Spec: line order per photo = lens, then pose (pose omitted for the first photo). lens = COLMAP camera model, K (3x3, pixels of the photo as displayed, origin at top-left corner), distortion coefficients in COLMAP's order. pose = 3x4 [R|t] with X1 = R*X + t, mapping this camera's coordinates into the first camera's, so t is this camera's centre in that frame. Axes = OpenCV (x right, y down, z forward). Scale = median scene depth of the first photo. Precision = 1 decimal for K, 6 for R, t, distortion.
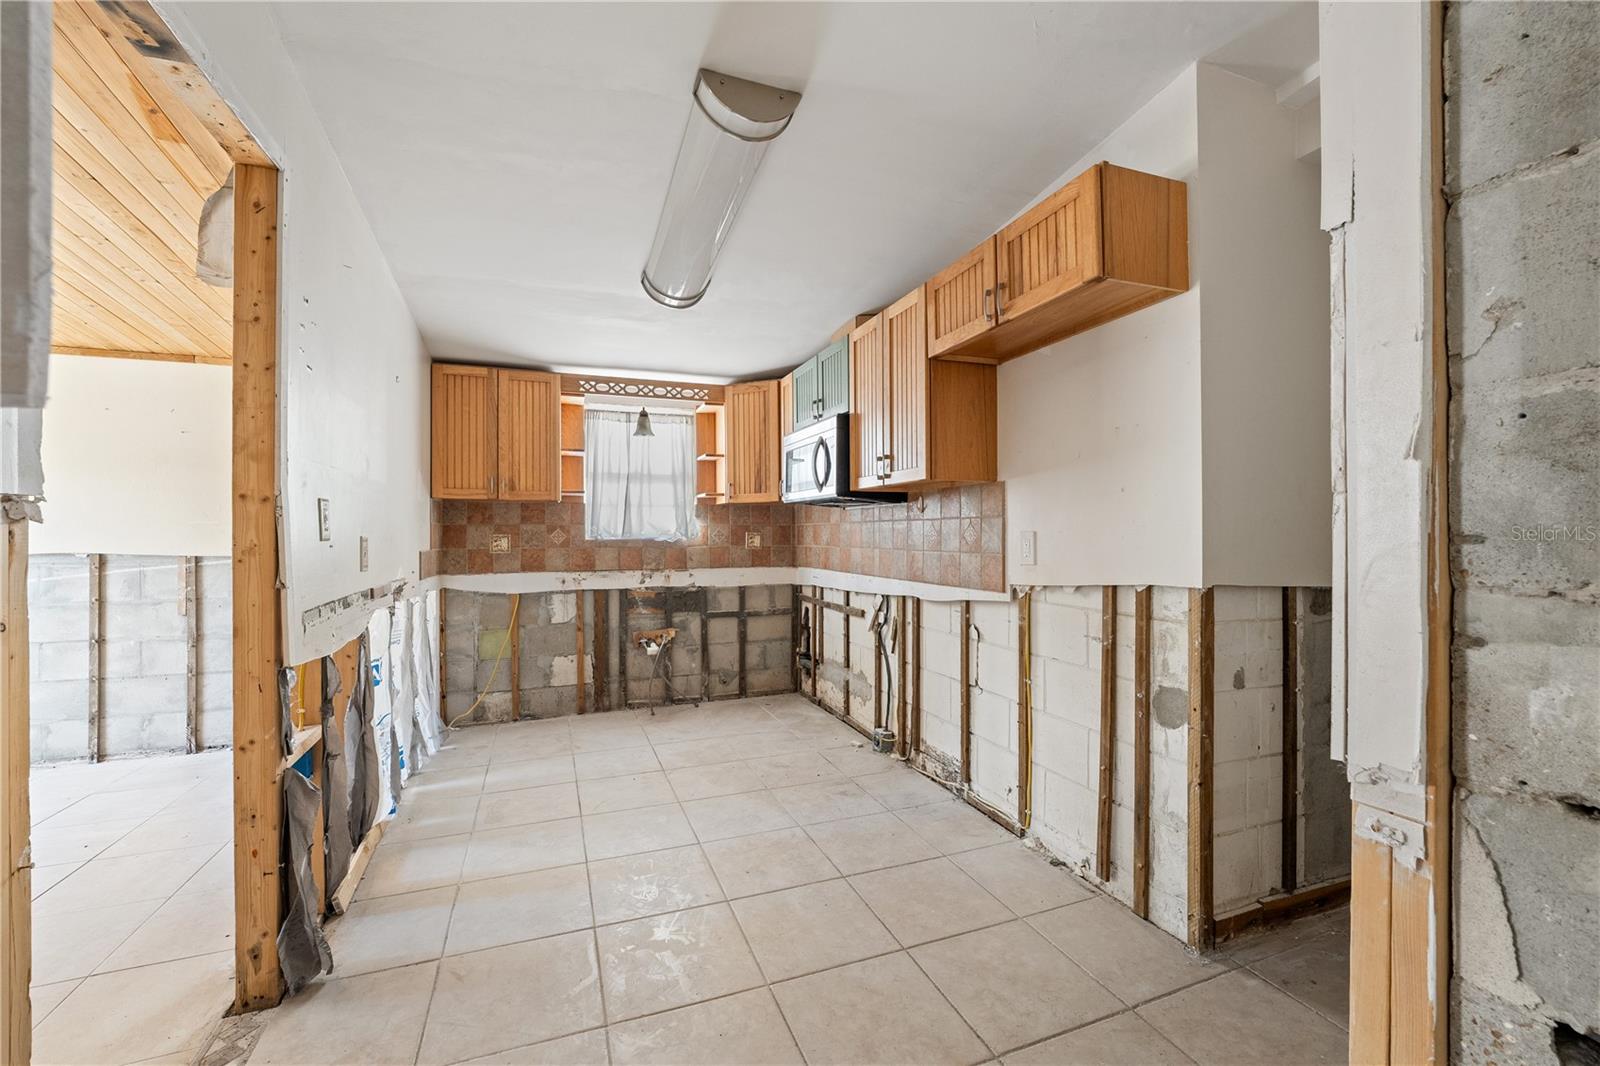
lens RADIAL K [[651.1, 0, 800.4], [0, 651.1, 530.8], [0, 0, 1]] dist [-0.014001, 0.001014]
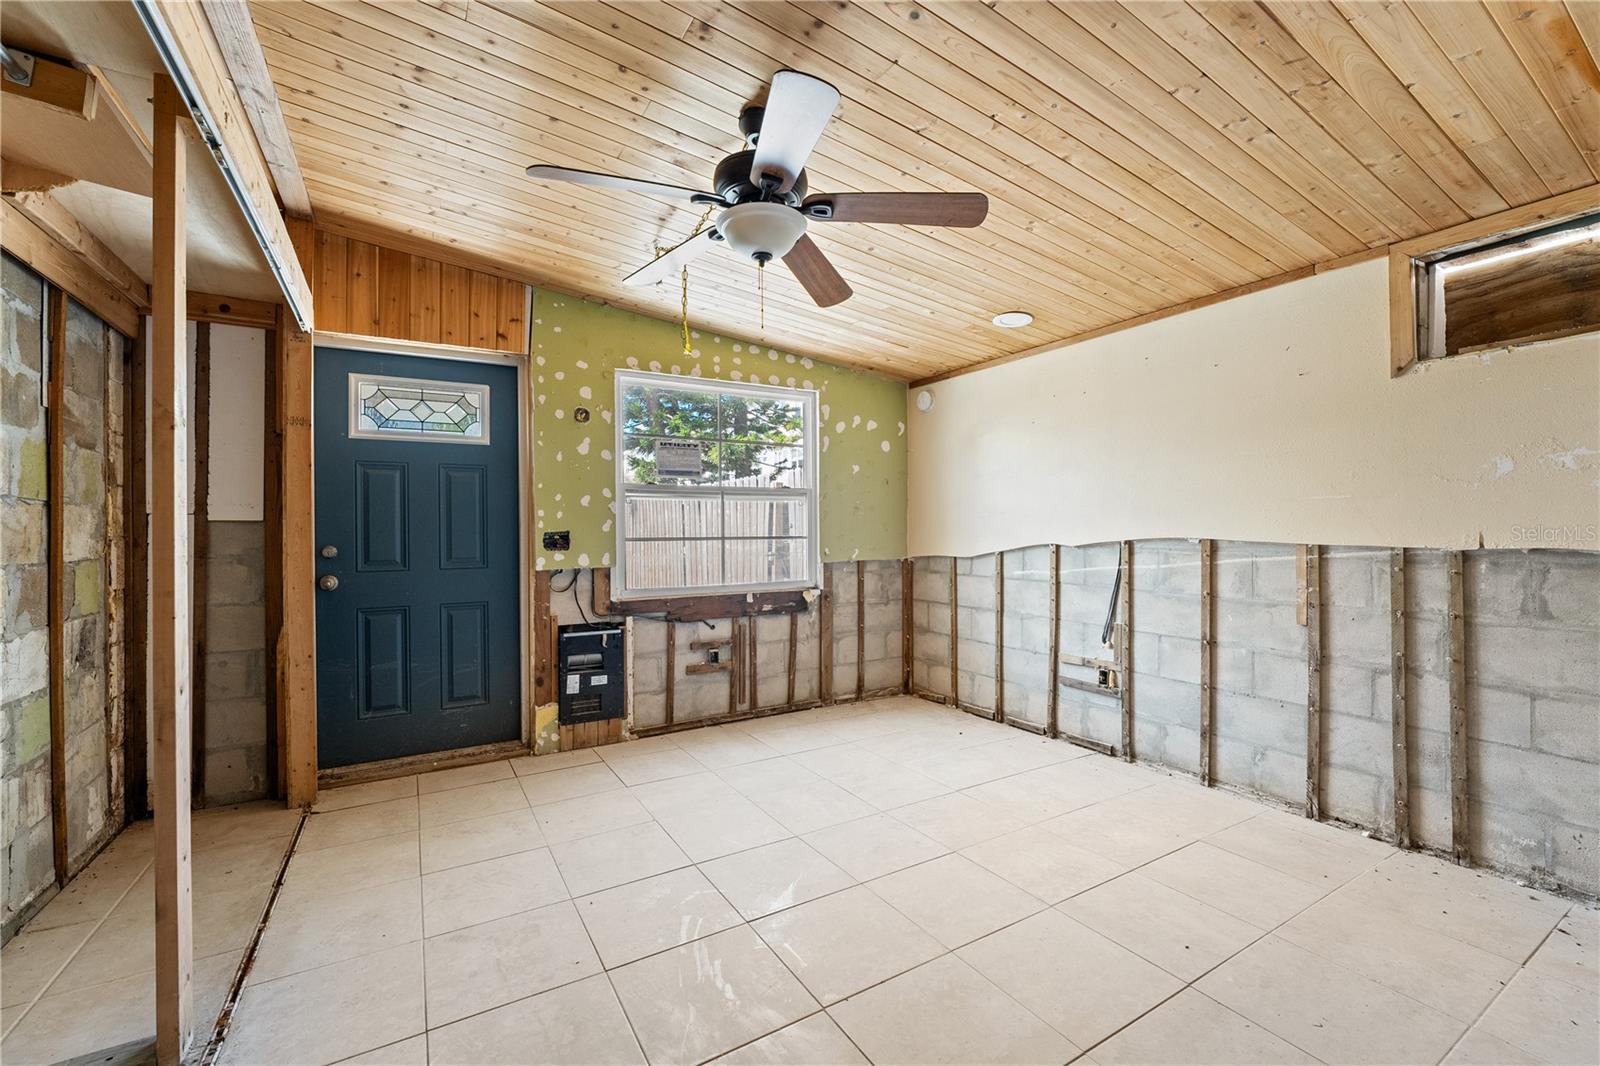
lens RADIAL K [[651.1, 0, 808.0], [0, 651.1, 527.5], [0, 0, 1]] dist [-0.014001, 0.001014]
pose [[0.181836, -0.001961, -0.983327, -0.347811], [0.004585, 0.999989, -0.001146, 0.018766], [0.983318, -0.004300, 0.181843, 0.320089]]
